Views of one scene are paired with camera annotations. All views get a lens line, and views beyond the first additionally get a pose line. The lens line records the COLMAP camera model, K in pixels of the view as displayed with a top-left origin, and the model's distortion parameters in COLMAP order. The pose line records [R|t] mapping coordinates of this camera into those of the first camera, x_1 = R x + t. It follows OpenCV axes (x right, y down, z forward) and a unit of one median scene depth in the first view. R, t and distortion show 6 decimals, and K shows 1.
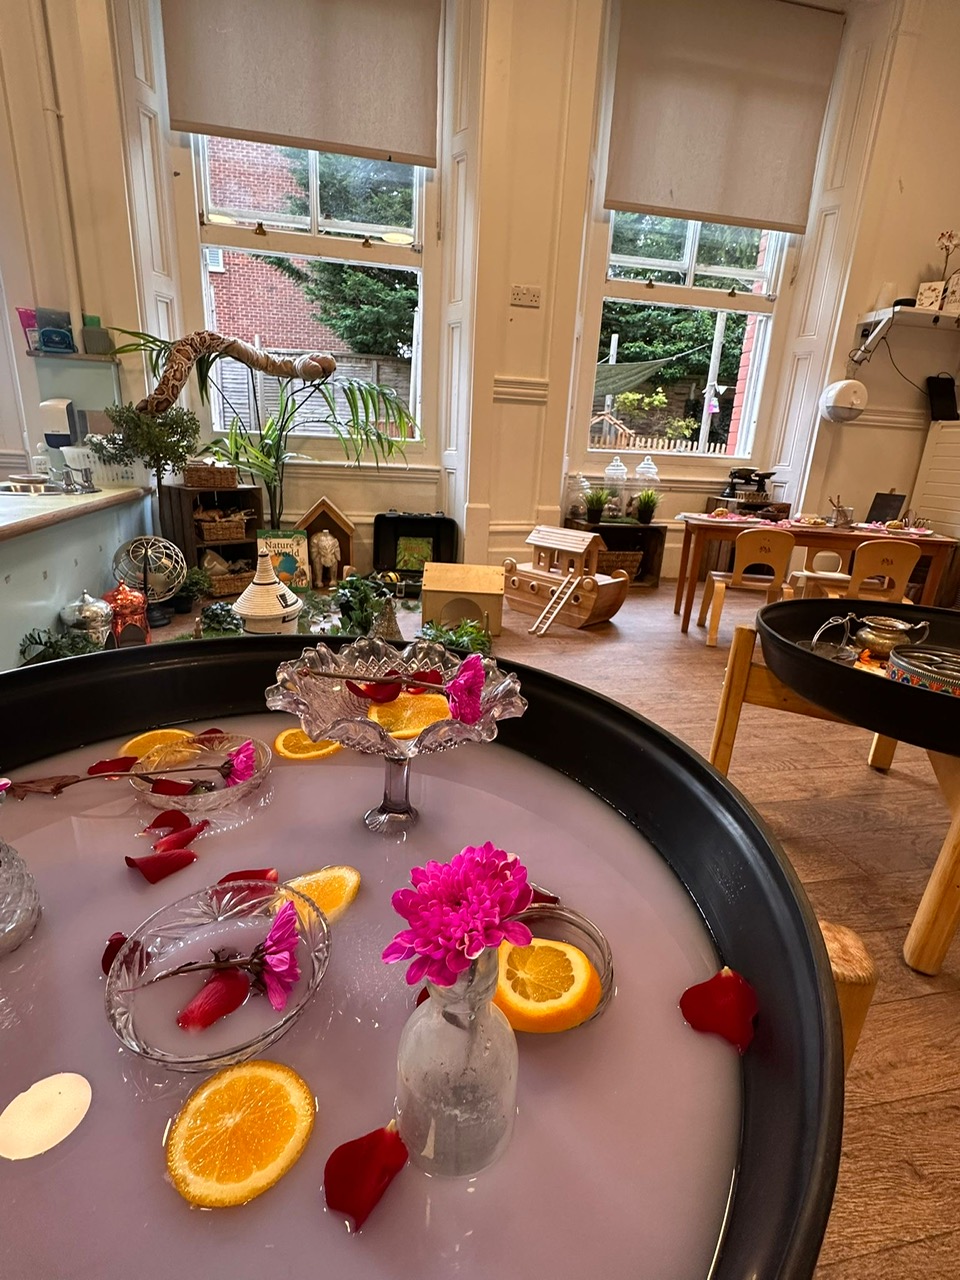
lens RADIAL K [[631.9, 0, 480.0], [0, 631.9, 640.0], [0, 0, 1]] dist [0.000679, 0.000185]
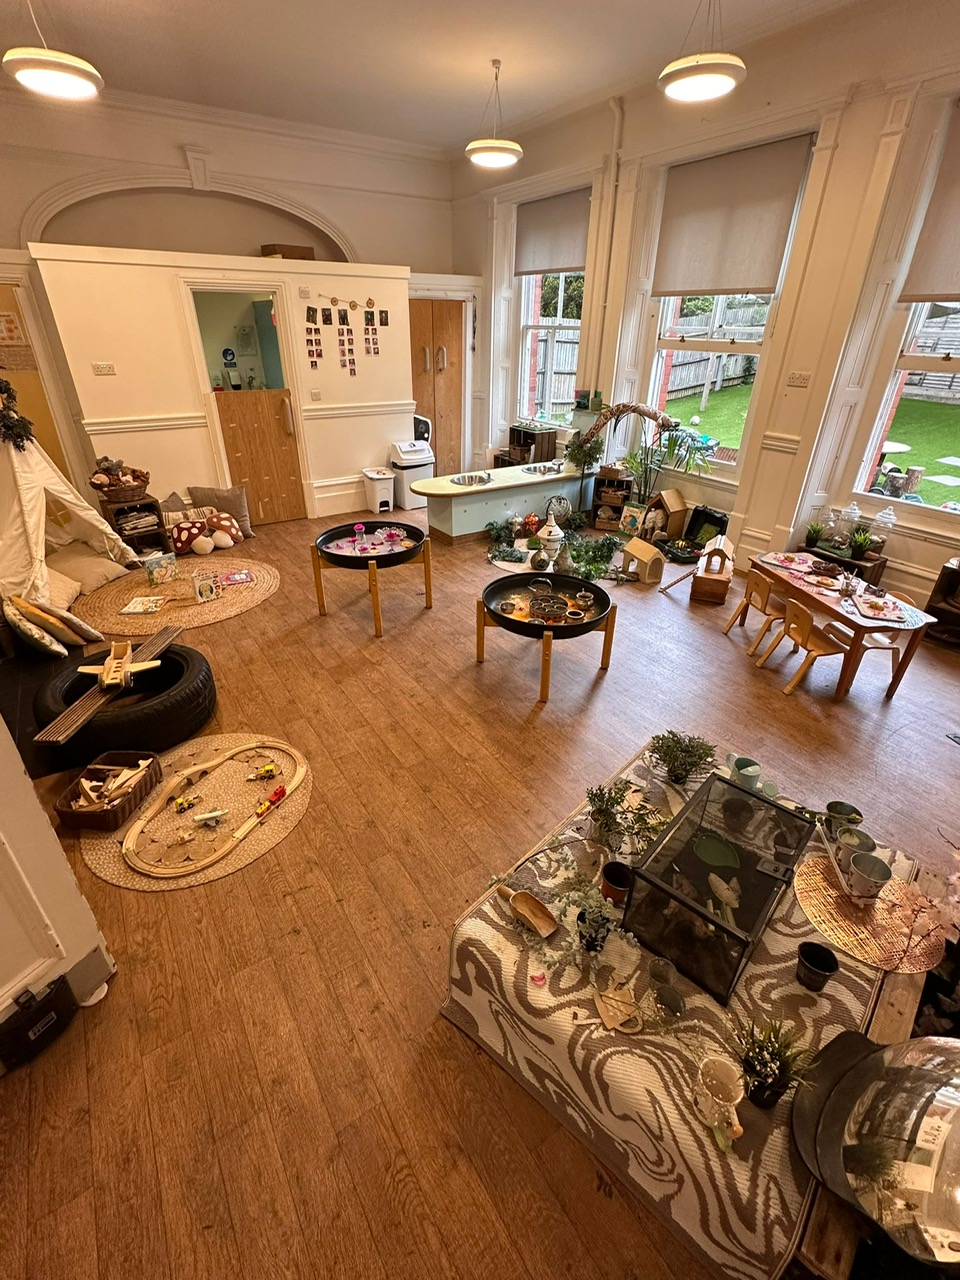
lens RADIAL K [[579.0, 0, 480.0], [0, 579.0, 640.0], [0, 0, 1]] dist [0.001950, 0.000742]
pose [[0.375990, 0.406610, -0.832646, 1.134006], [-0.278734, 0.906592, 0.316855, -0.223399], [0.883708, 0.112953, 0.454206, -0.168049]]
